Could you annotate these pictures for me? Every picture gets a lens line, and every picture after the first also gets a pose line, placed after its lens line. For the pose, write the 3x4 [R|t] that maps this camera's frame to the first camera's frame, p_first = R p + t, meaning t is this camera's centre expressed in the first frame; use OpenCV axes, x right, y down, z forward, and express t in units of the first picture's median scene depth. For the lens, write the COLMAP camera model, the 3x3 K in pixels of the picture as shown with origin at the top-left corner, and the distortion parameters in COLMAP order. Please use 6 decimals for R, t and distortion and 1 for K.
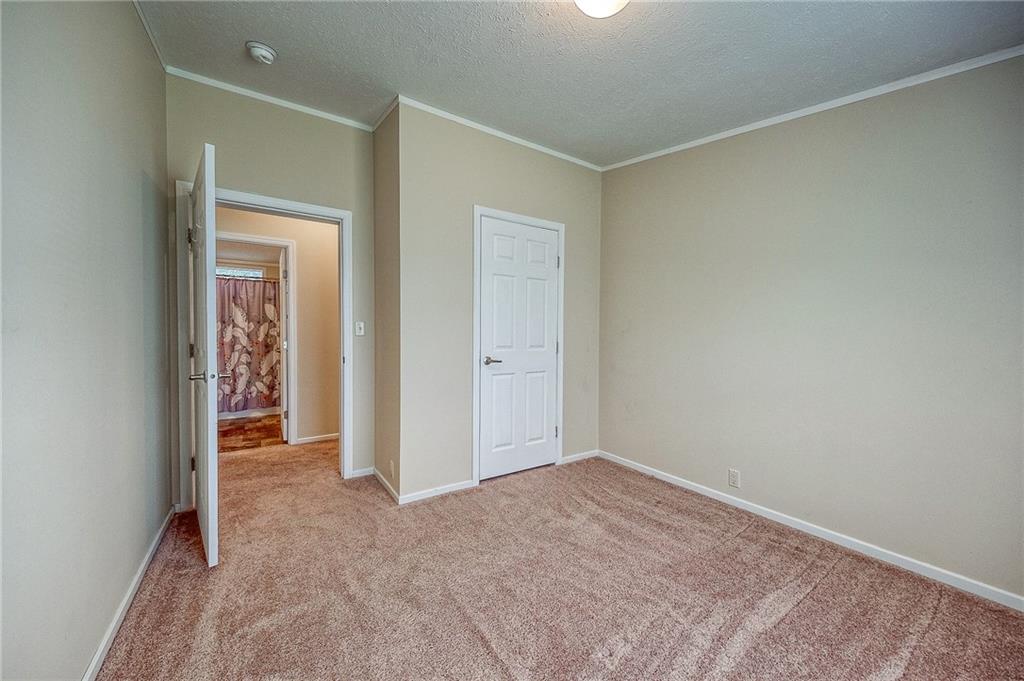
lens RADIAL K [[373.3, 0, 508.3], [0, 373.3, 344.3], [0, 0, 1]] dist [0.000714, -0.000367]
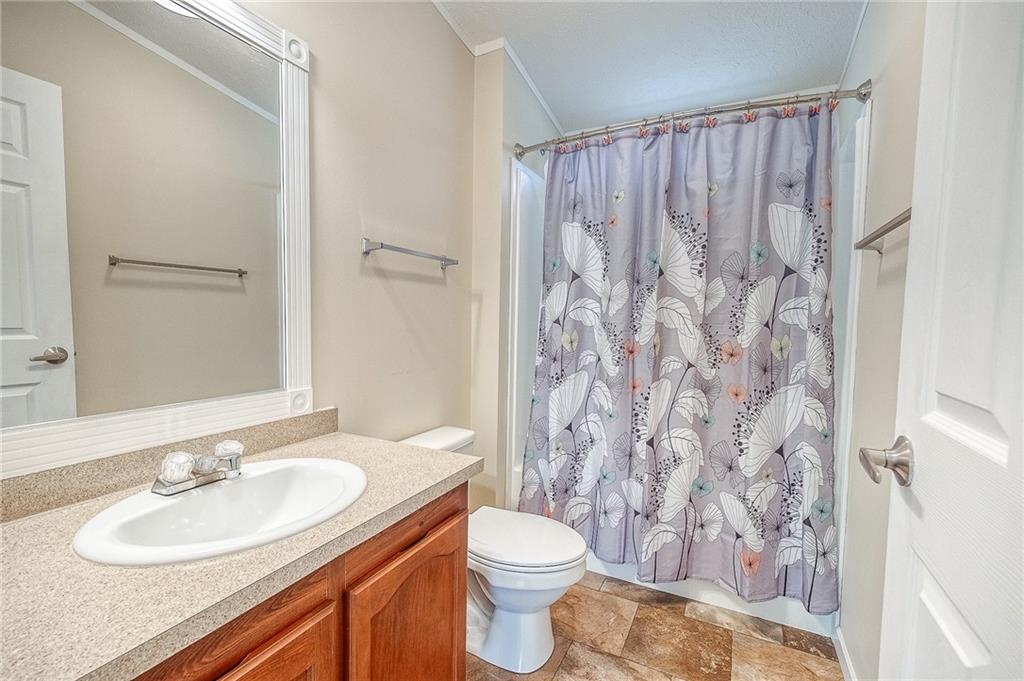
lens RADIAL K [[454.6, 0, 512.1], [0, 454.6, 342.5], [0, 0, 1]] dist [0.009258, -0.000170]
pose [[0.484603, 0.059597, -0.872702, -0.461936], [-0.034213, 0.998204, 0.049169, -0.022244], [0.874065, 0.006030, 0.485772, 0.698446]]
